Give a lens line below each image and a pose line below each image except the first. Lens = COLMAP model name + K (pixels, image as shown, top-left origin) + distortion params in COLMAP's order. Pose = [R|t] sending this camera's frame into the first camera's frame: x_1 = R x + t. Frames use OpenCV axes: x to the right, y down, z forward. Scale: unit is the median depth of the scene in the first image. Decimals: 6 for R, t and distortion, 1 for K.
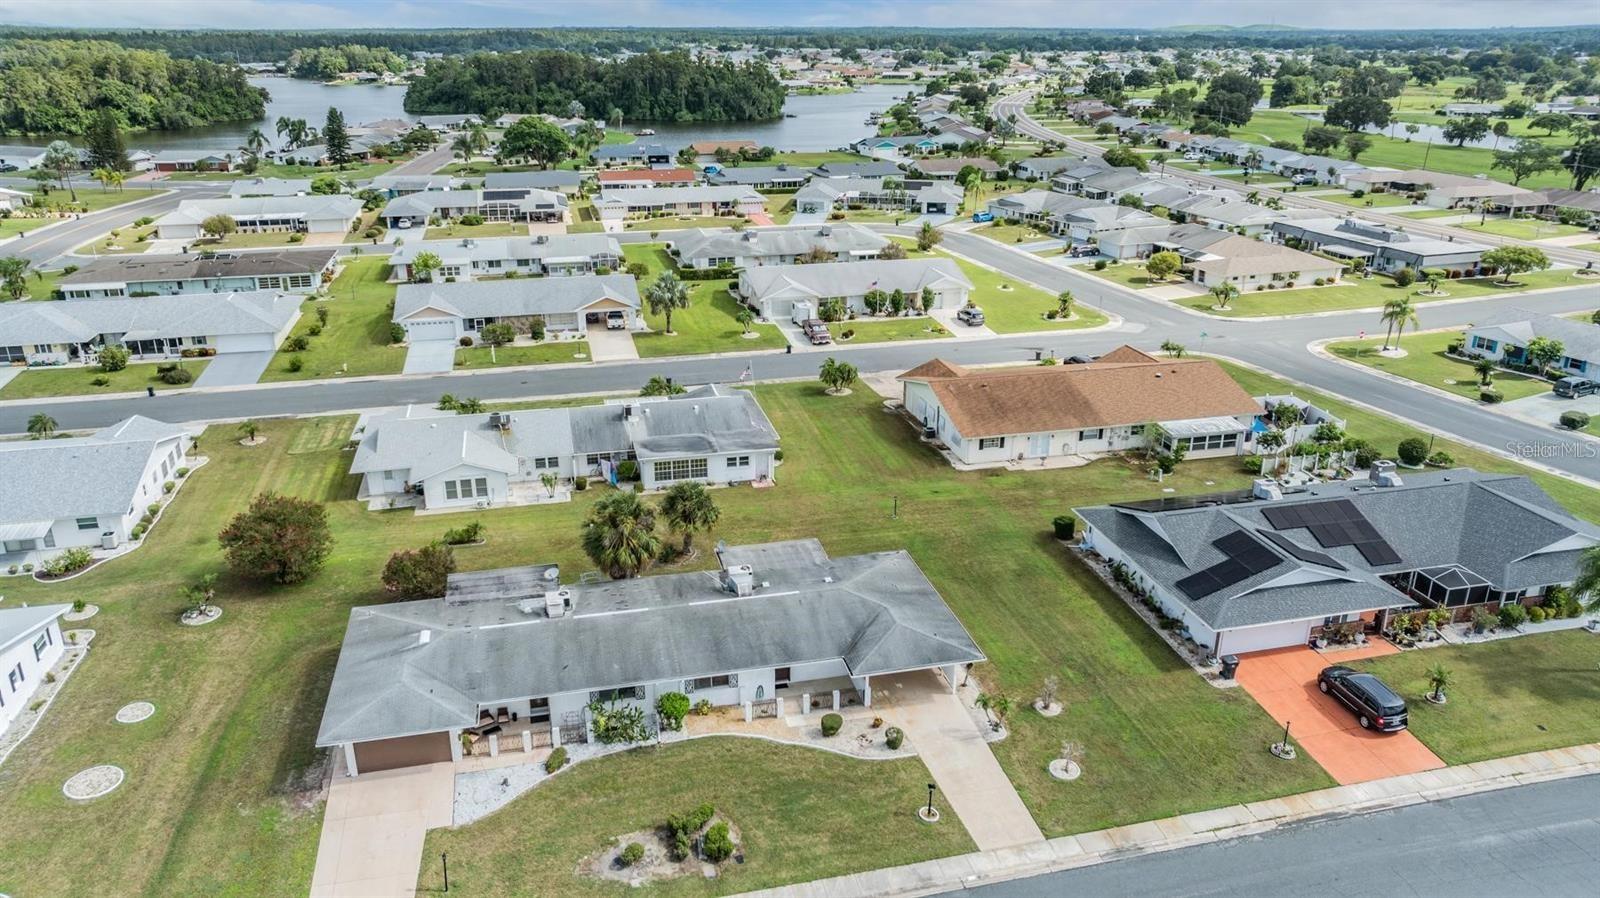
lens RADIAL K [[1114.3, 0, 800.0], [0, 1114.3, 449.0], [0, 0, 1]] dist [-0.022931, 0.002074]
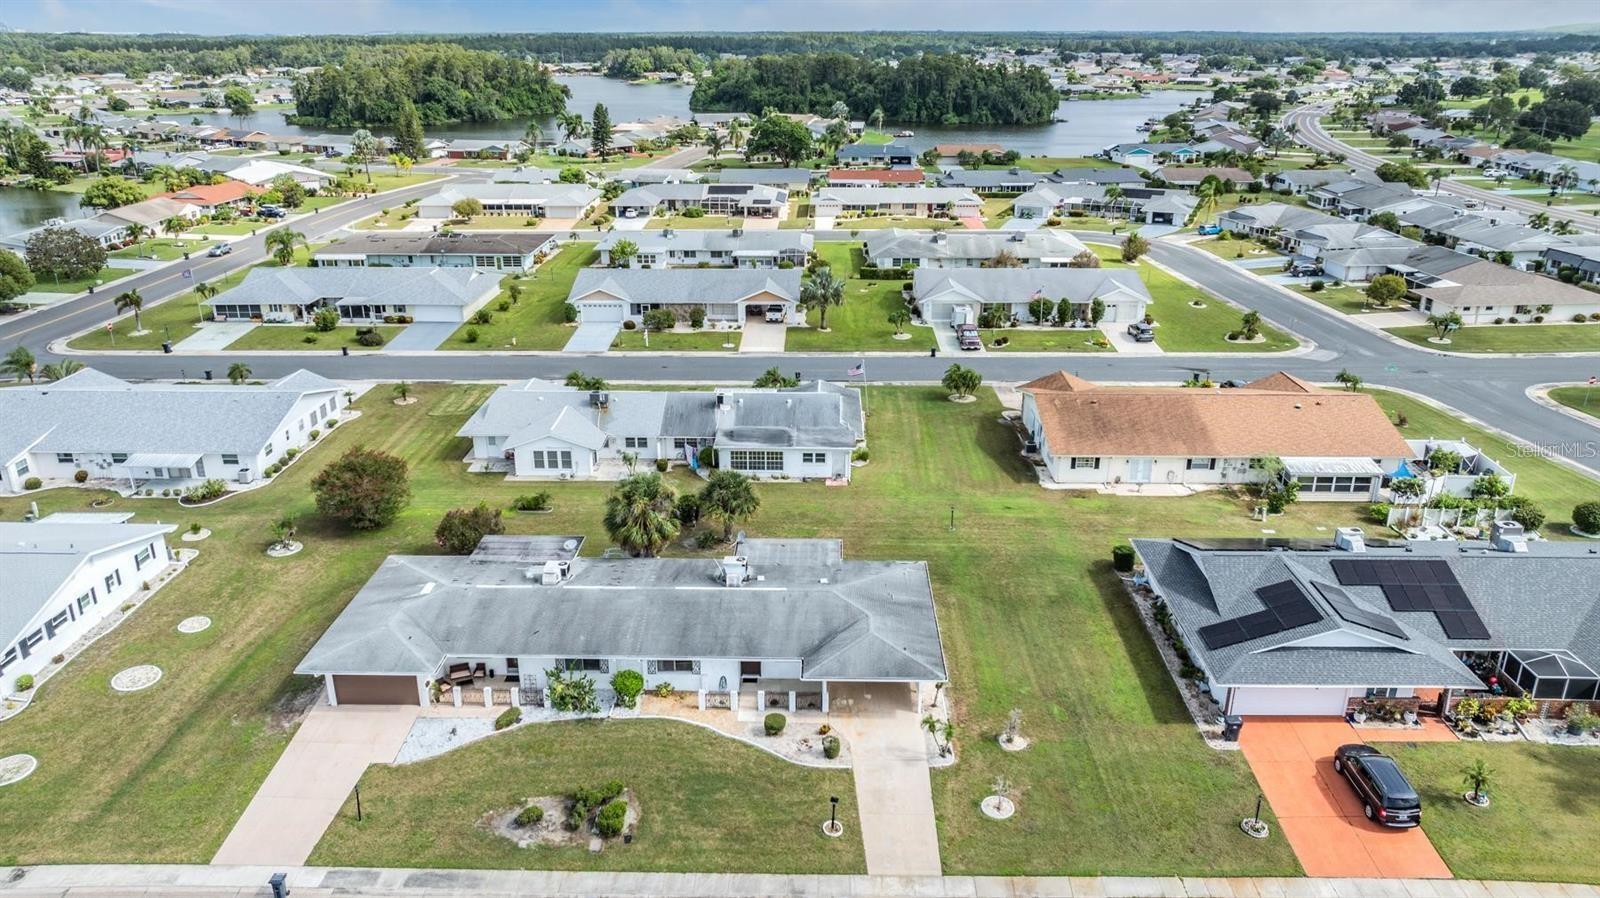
lens RADIAL K [[1114.3, 0, 800.0], [0, 1114.3, 449.0], [0, 0, 1]] dist [-0.022931, 0.002074]
pose [[0.966844, 0.087175, -0.240027, 0.152744], [-0.087903, 0.996099, 0.007690, -0.002863], [0.239762, 0.013664, 0.970736, 0.025628]]
